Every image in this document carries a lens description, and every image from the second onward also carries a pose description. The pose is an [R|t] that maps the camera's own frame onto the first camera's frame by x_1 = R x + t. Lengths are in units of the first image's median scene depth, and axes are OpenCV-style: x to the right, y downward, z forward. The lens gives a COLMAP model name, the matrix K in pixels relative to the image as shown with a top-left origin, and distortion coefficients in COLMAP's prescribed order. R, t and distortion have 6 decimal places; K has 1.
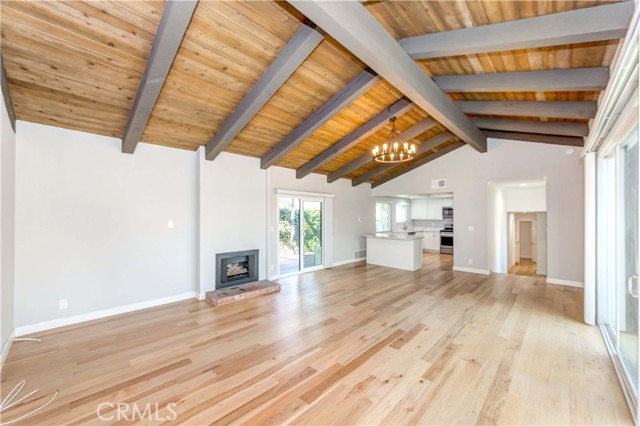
lens RADIAL K [[255.5, 0, 317.3], [0, 255.5, 209.7], [0, 0, 1]] dist [-0.001450, -0.000374]
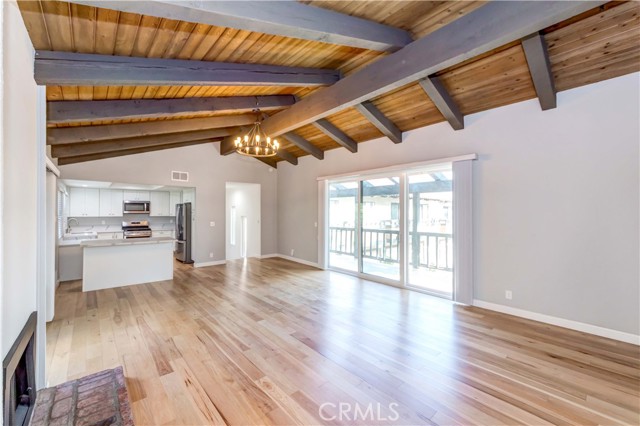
lens RADIAL K [[255.5, 0, 324.2], [0, 255.5, 212.9], [0, 0, 1]] dist [-0.001450, -0.000374]
pose [[0.060955, -0.006212, 0.998121, -0.613826], [-0.021719, 0.999736, 0.007548, 0.015749], [-0.997904, -0.022138, 0.060804, 0.685917]]
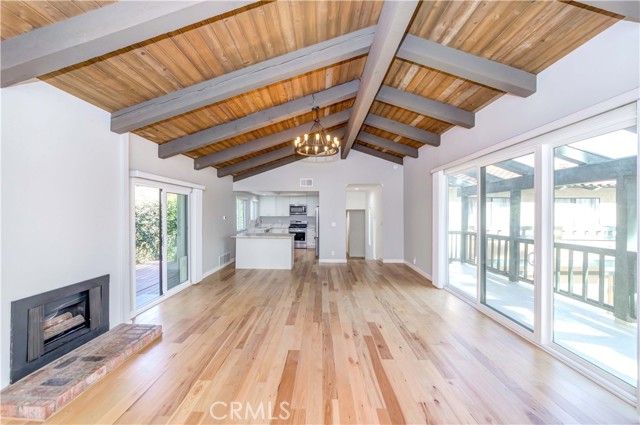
lens RADIAL K [[255.5, 0, 320.4], [0, 255.5, 206.8], [0, 0, 1]] dist [-0.001450, -0.000374]
pose [[0.724964, 0.013542, 0.688653, -0.320269], [-0.013778, 0.999892, -0.005159, 0.005259], [-0.688649, -0.005748, 0.725072, 0.321977]]
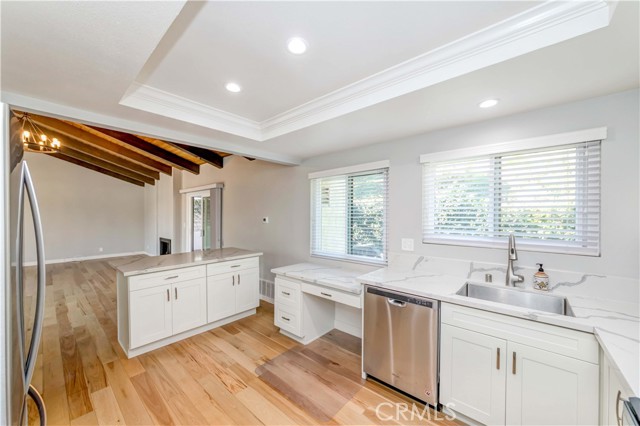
lens RADIAL K [[240.2, 0, 321.1], [0, 240.2, 213.8], [0, 0, 1]] dist [0.000044, -0.000209]
pose [[0.051820, -0.007782, -0.998626, 1.163250], [0.020173, 0.999774, -0.006745, 0.056941], [0.998453, -0.019796, 0.051965, 1.939415]]
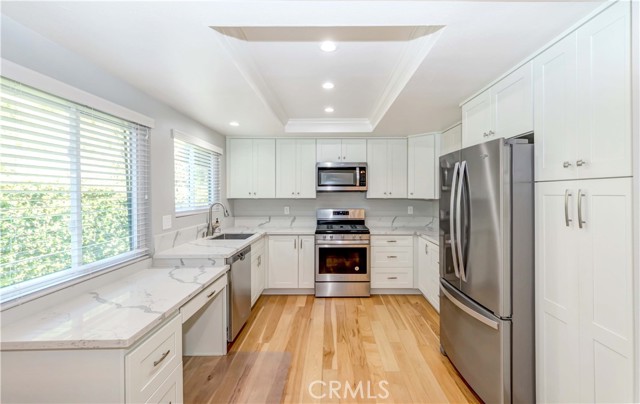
lens RADIAL K [[280.1, 0, 328.6], [0, 280.1, 191.9], [0, 0, 1]] dist [-0.001800, -0.000408]
pose [[0.725515, -0.001293, 0.688205, 0.509486], [-0.009329, 0.999888, 0.011713, 0.055298], [-0.688143, -0.014918, 0.725422, 1.540453]]
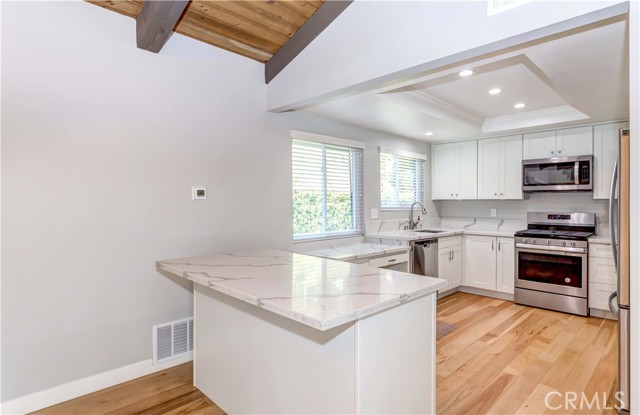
lens RADIAL K [[343.1, 0, 316.3], [0, 343.1, 204.7], [0, 0, 1]] dist [-0.003412, 0.000549]
pose [[0.998830, -0.000479, -0.048363, 0.541512], [0.001733, 0.999664, 0.025880, 0.074434], [0.048334, -0.025933, 0.998495, 1.203577]]
